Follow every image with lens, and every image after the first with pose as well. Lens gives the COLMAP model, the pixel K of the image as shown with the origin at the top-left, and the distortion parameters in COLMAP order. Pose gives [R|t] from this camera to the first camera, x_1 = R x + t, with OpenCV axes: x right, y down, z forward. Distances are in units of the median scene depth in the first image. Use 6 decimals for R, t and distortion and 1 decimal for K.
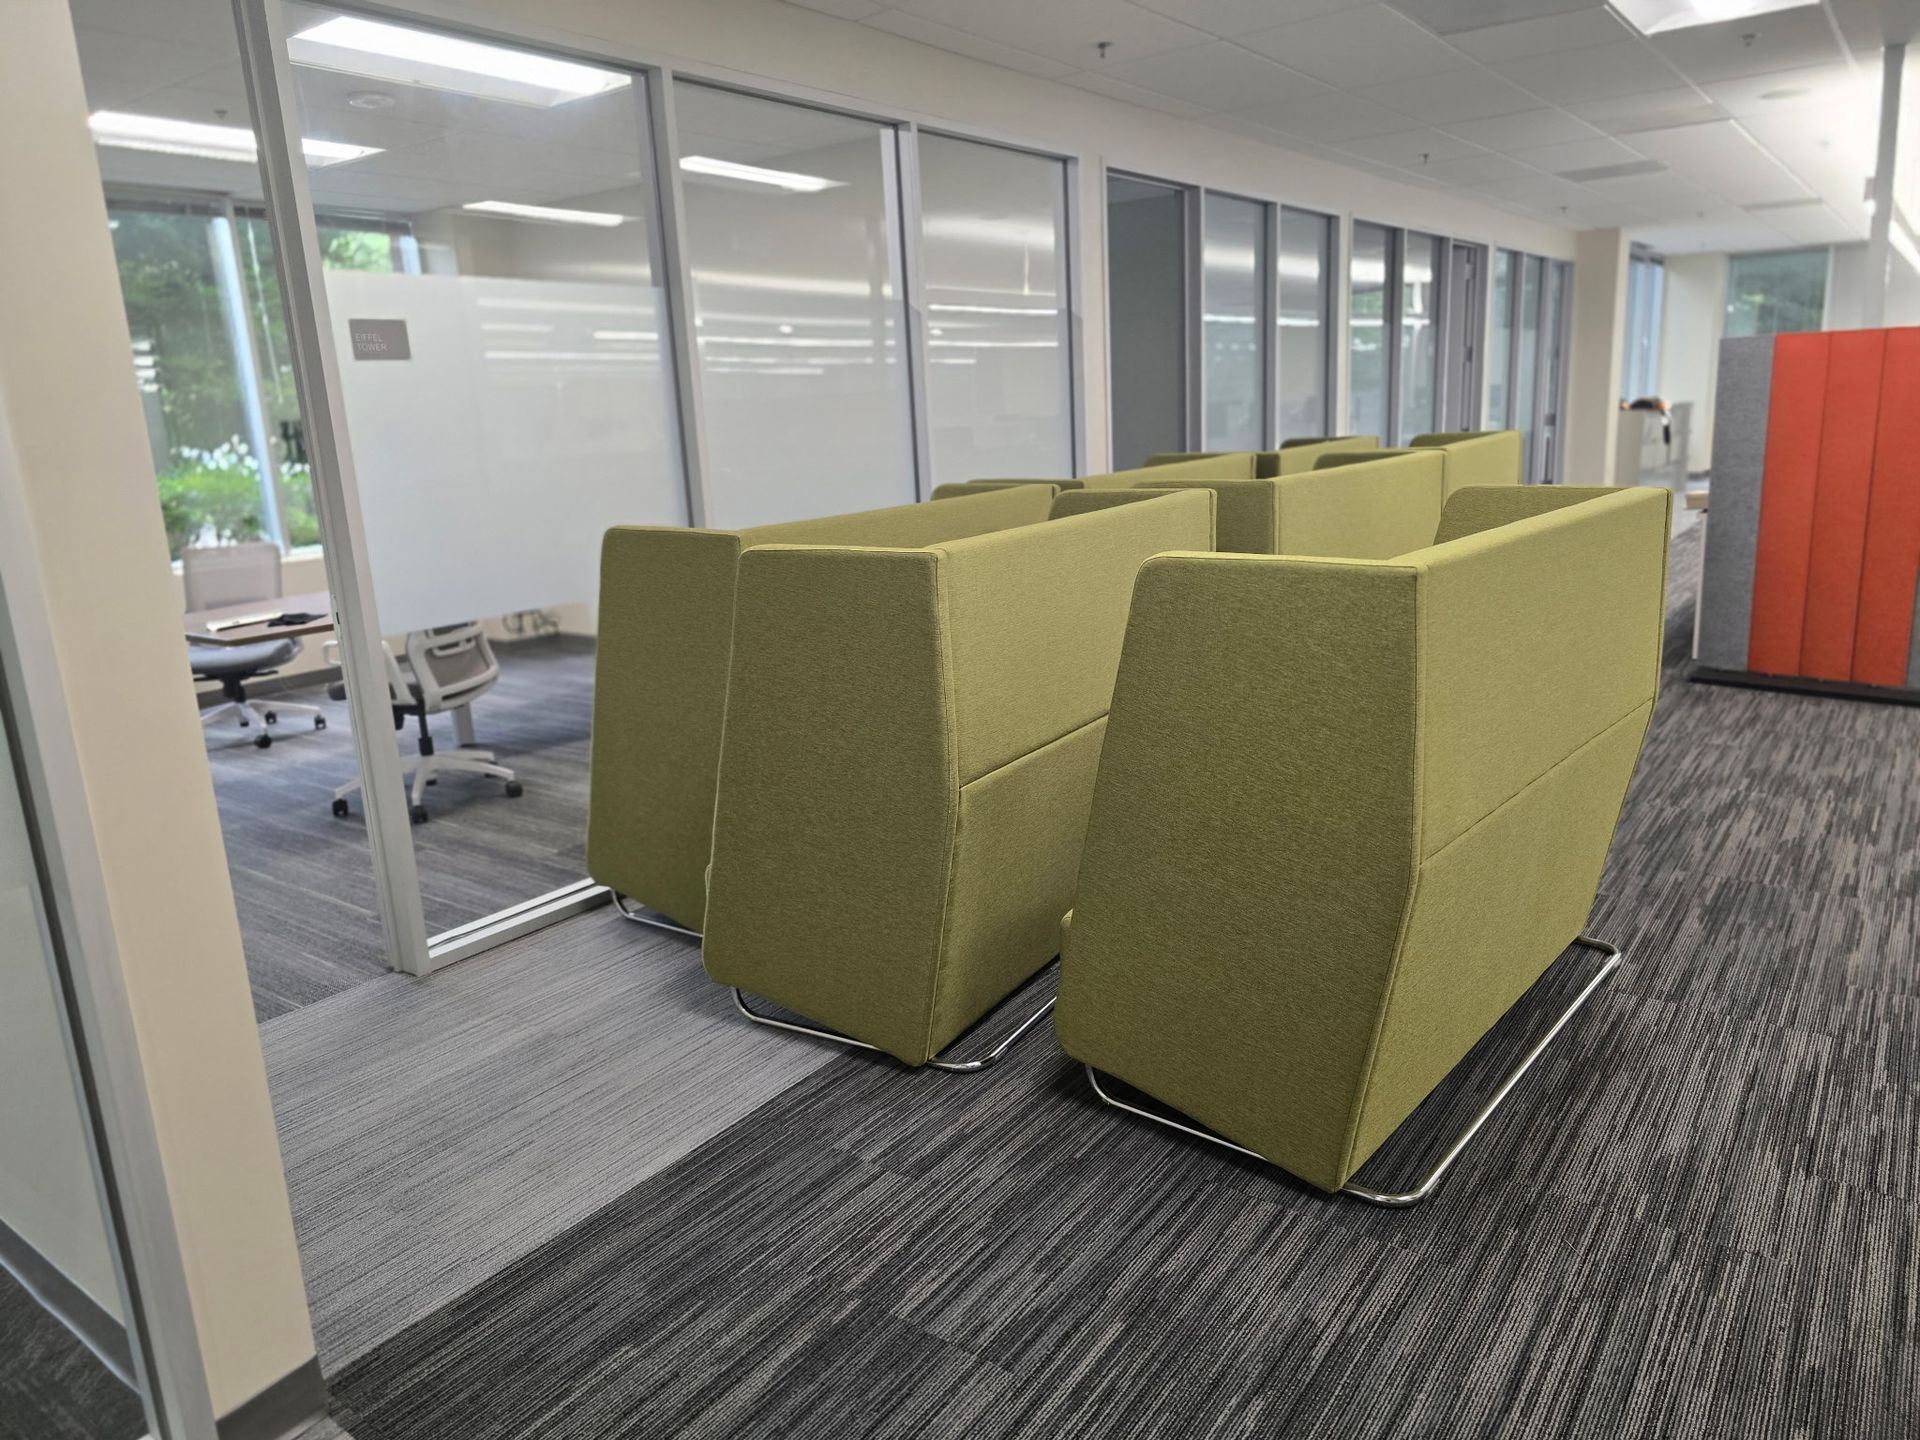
lens RADIAL K [[1267.9, 0, 956.3], [0, 1267.9, 686.6], [0, 0, 1]] dist [0.040213, -0.031577]
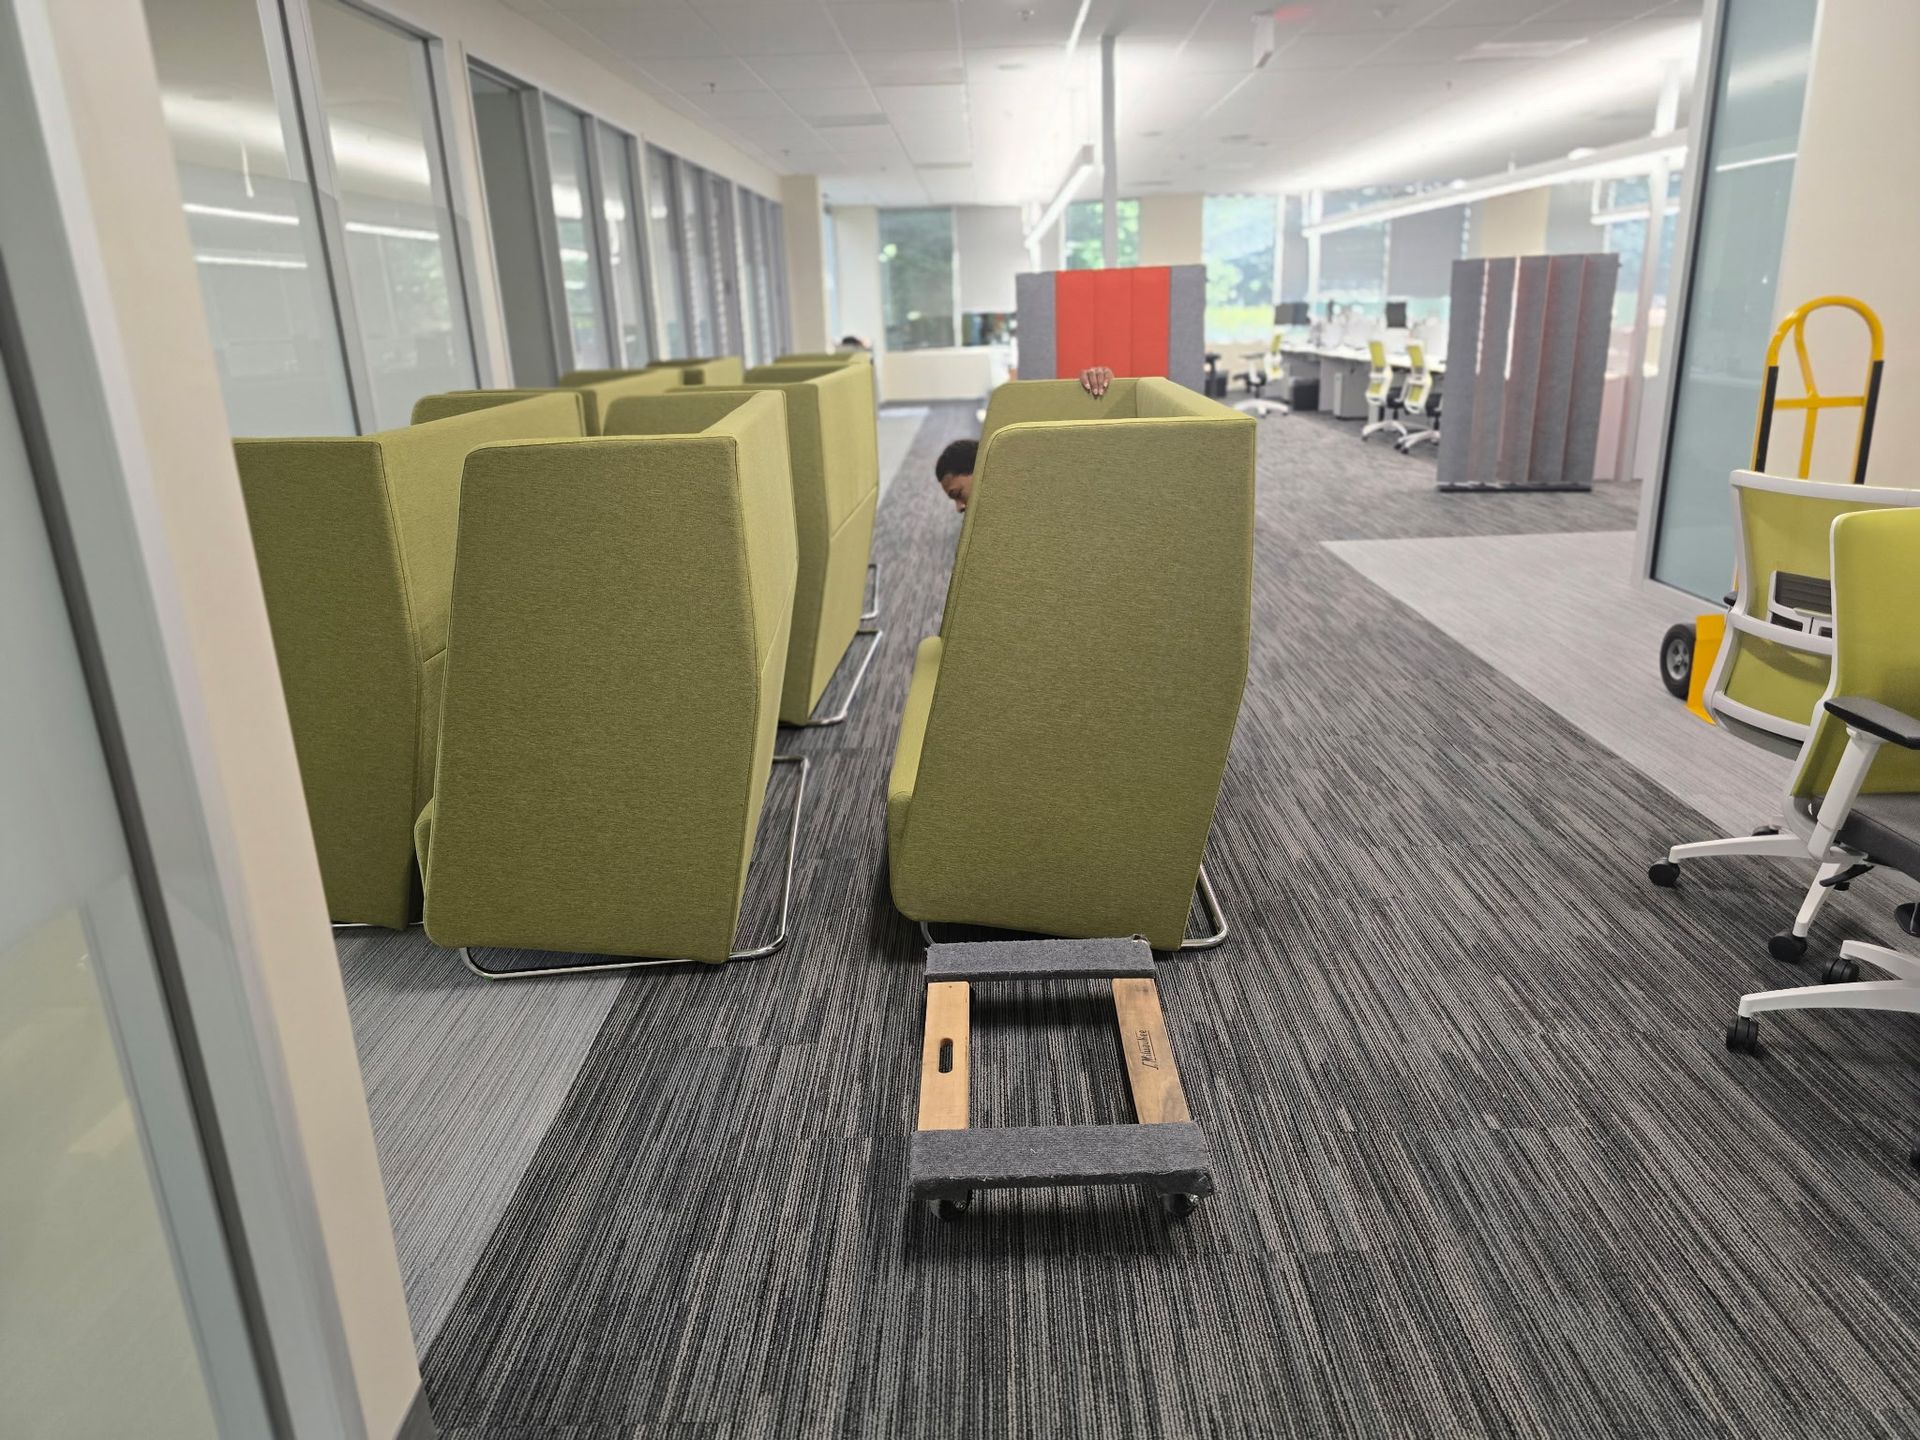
lens RADIAL K [[1287.4, 0, 931.0], [0, 1287.4, 714.6], [0, 0, 1]] dist [0.037854, -0.002138]
pose [[0.819548, -0.153875, 0.551964, -0.467856], [0.120601, 0.988012, 0.096370, 0.028438], [-0.560176, -0.012412, 0.828281, 0.070146]]
